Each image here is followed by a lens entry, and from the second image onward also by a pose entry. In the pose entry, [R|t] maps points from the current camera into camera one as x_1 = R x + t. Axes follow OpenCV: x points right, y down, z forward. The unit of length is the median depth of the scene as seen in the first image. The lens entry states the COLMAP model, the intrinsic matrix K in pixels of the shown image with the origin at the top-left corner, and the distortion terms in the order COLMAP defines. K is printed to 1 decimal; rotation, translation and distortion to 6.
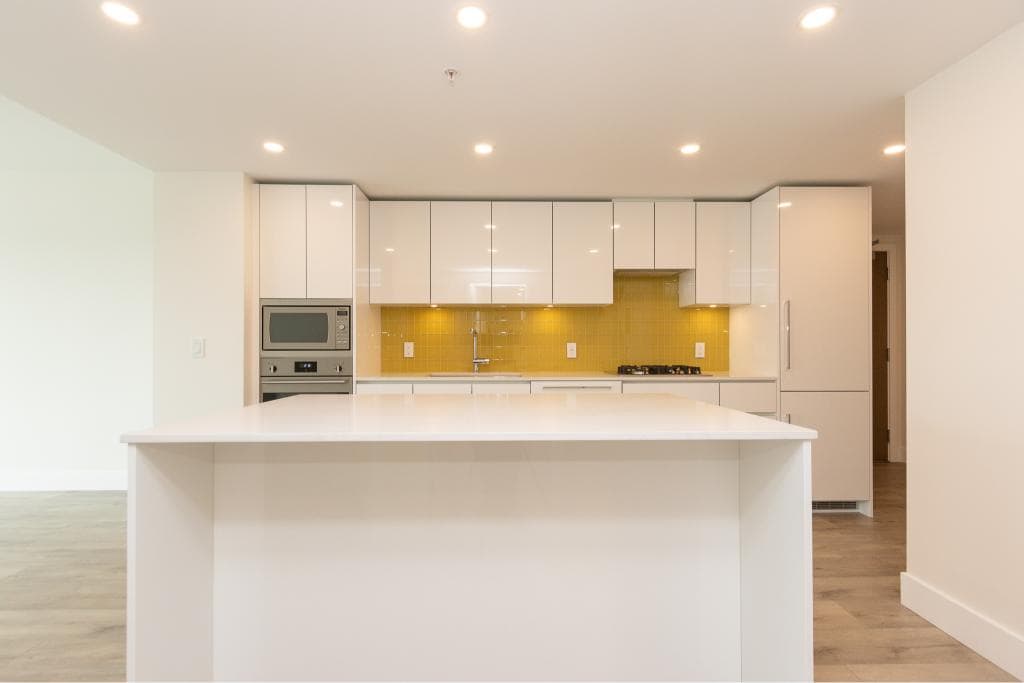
lens RADIAL K [[462.3, 0, 508.6], [0, 462.3, 343.5], [0, 0, 1]] dist [0.009402, -0.003502]
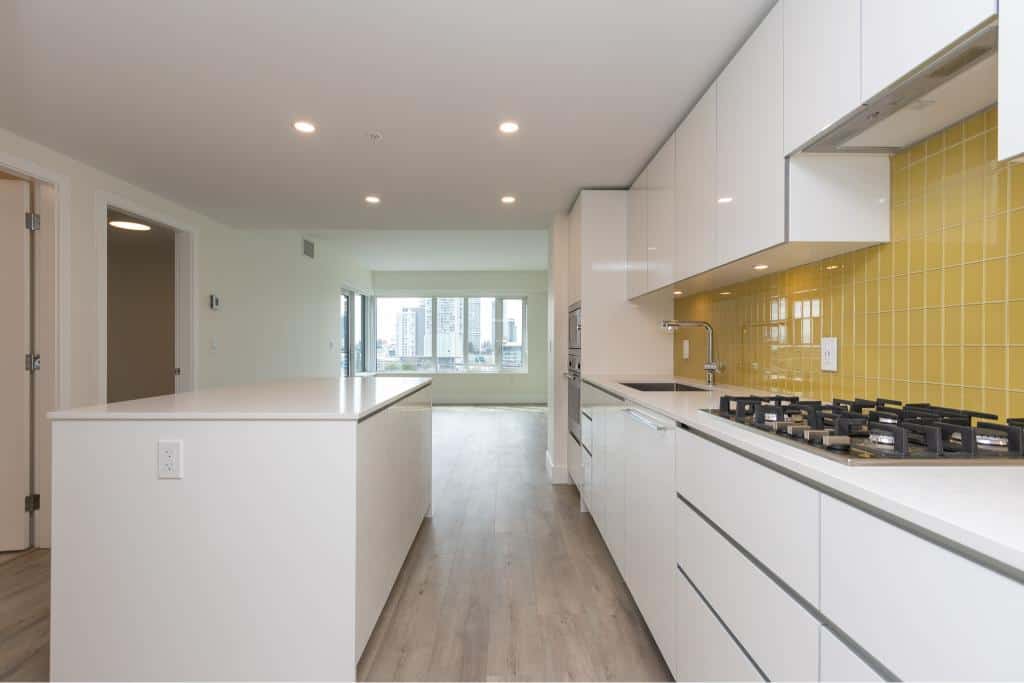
lens RADIAL K [[462.3, 0, 507.1], [0, 462.3, 345.8], [0, 0, 1]] dist [0.009402, -0.003502]
pose [[-0.011283, 0.002318, -0.999934, 0.700372], [0.011271, 0.999934, 0.002191, 0.002721], [0.999873, -0.011245, -0.011309, 0.826545]]
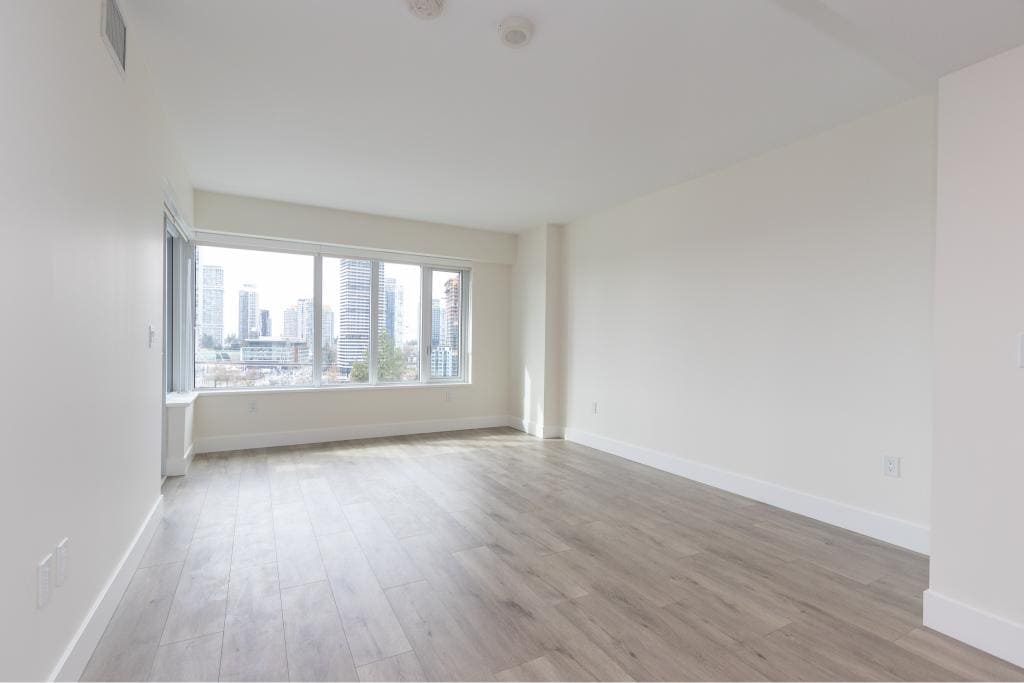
lens RADIAL K [[462.3, 0, 508.4], [0, 462.3, 344.7], [0, 0, 1]] dist [0.009402, -0.003502]
pose [[0.466121, 0.009948, -0.884665, -0.436297], [-0.003838, 0.999950, 0.009223, 0.000153], [0.884713, -0.000904, 0.466136, 0.157086]]
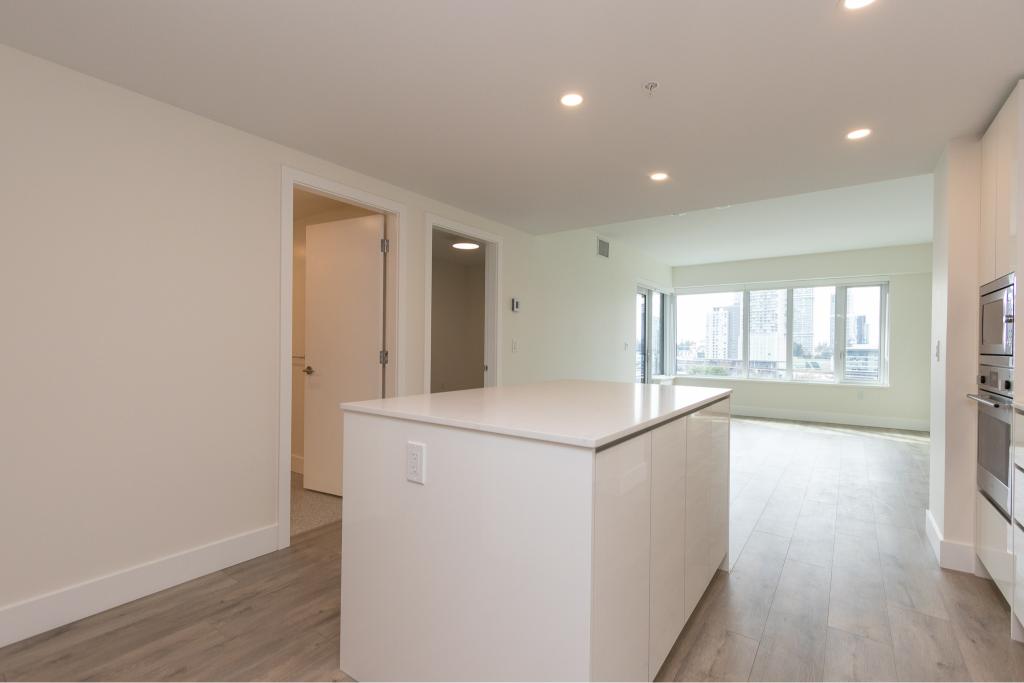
lens RADIAL K [[462.3, 0, 506.2], [0, 462.3, 347.0], [0, 0, 1]] dist [0.009402, -0.003502]
pose [[-0.608131, -0.001143, -0.793836, 0.536577], [0.000235, 0.999999, -0.001620, 0.003063], [0.793836, -0.001172, -0.608130, 0.823971]]
